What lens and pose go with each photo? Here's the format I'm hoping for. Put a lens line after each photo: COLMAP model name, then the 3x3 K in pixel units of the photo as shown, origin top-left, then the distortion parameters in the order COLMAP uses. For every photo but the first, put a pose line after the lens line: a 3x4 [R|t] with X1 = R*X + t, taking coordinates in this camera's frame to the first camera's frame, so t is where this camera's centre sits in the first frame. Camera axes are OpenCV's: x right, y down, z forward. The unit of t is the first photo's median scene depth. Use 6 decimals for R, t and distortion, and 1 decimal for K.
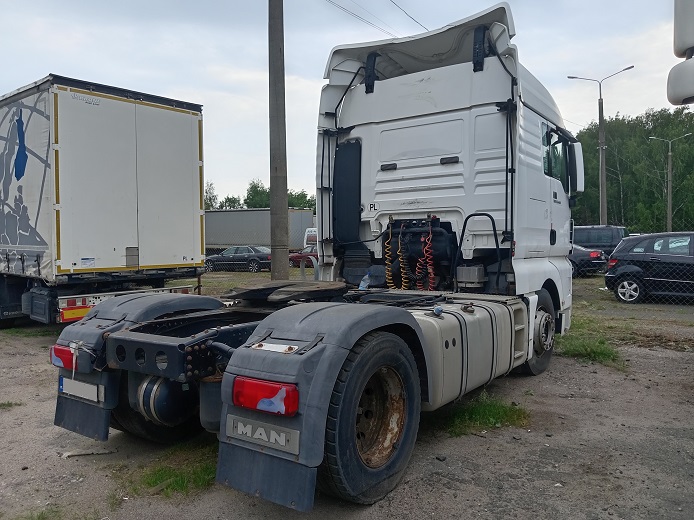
lens RADIAL K [[547.7, 0, 347.0], [0, 547.7, 260.0], [0, 0, 1]] dist [0.004126, -0.105391]
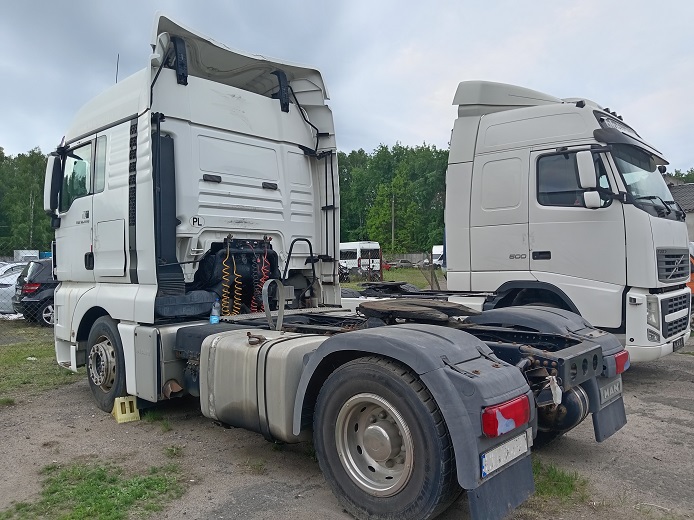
lens RADIAL K [[547.7, 0, 347.0], [0, 547.7, 260.0], [0, 0, 1]] dist [0.004126, -0.105391]
pose [[0.073026, 0.011819, 0.997260, -0.807711], [0.035036, 0.999282, -0.014408, -0.018594], [-0.996714, 0.035992, 0.072560, 0.744595]]
